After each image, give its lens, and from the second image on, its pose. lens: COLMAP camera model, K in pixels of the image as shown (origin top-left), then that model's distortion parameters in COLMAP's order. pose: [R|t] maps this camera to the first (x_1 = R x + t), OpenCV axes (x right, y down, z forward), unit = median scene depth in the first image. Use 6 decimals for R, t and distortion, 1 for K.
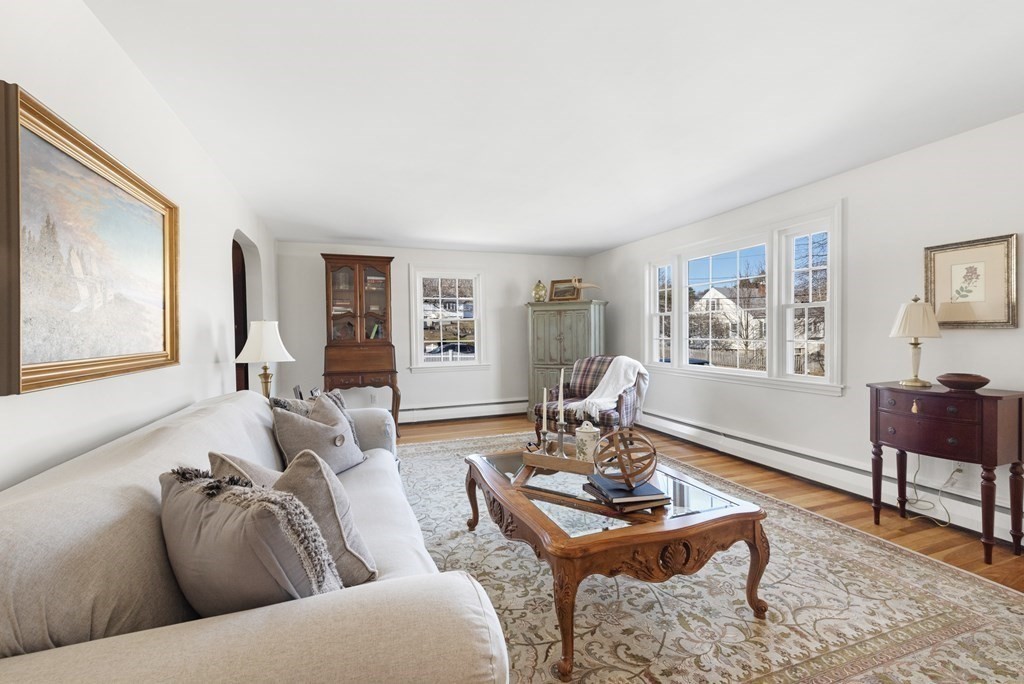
lens RADIAL K [[433.1, 0, 512.0], [0, 433.1, 342.0], [0, 0, 1]] dist [0.000617, -0.000077]
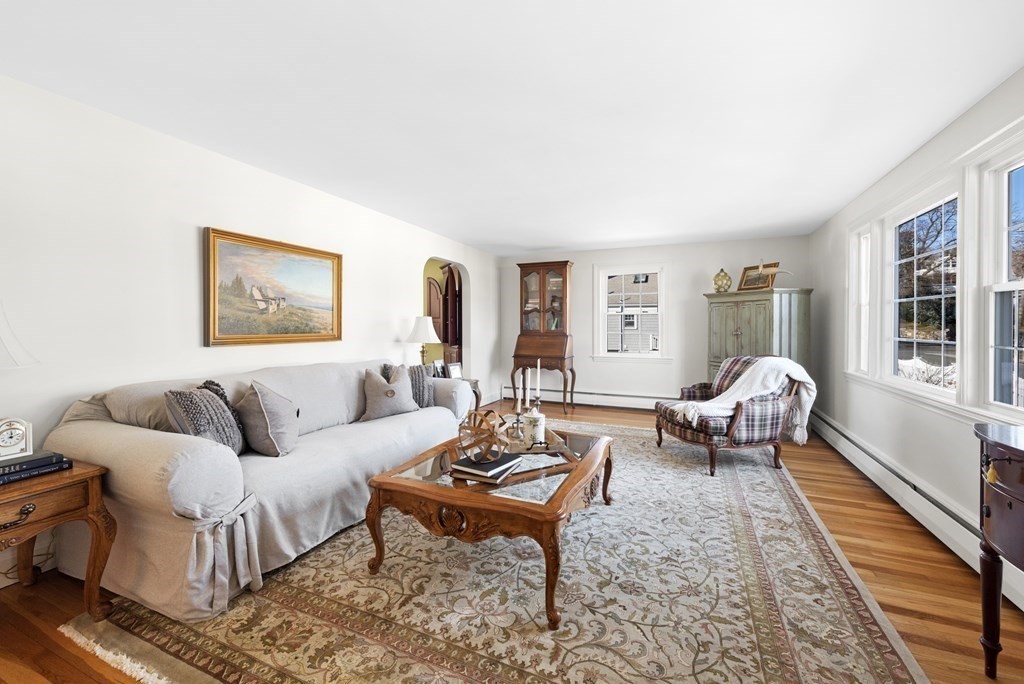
lens RADIAL K [[412.9, 0, 521.1], [0, 412.9, 334.4], [0, 0, 1]] dist [0.016897, -0.006410]
pose [[0.730691, 0.028341, -0.682120, 0.577350], [-0.026668, 0.999560, 0.012964, -0.010147], [0.682187, 0.008718, 0.731125, 0.142051]]
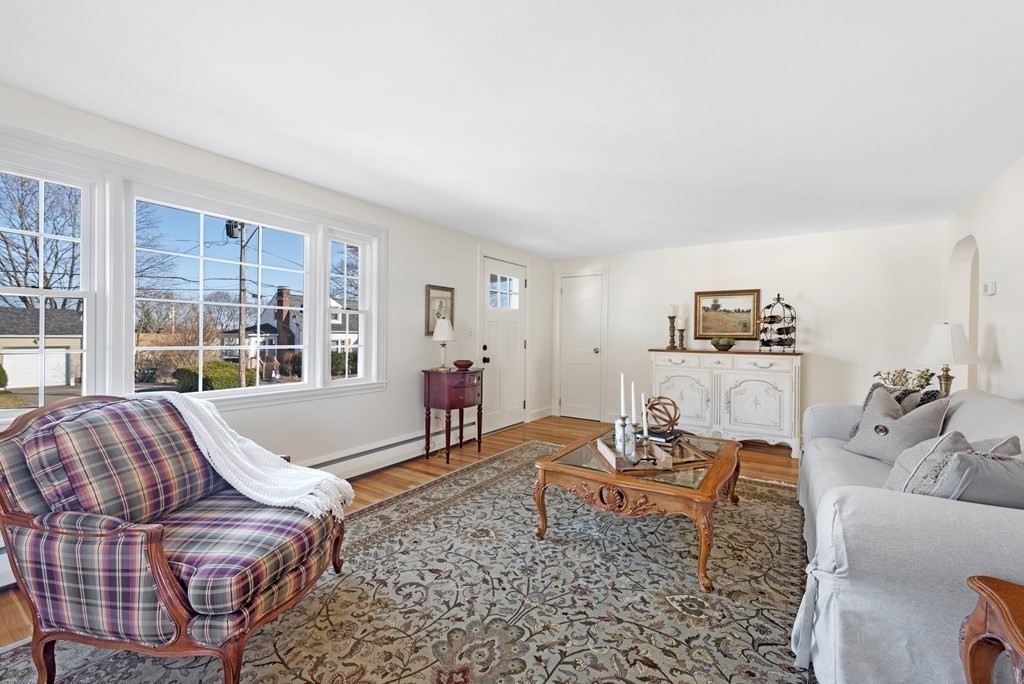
lens RADIAL K [[416.4, 0, 516.9], [0, 416.4, 326.6], [0, 0, 1]] dist [-0.000459, -0.000073]
pose [[-0.586728, 0.019581, 0.809548, -0.377048], [0.017505, 0.999781, -0.011496, -0.028457], [-0.809595, 0.007426, -0.586942, 1.268542]]
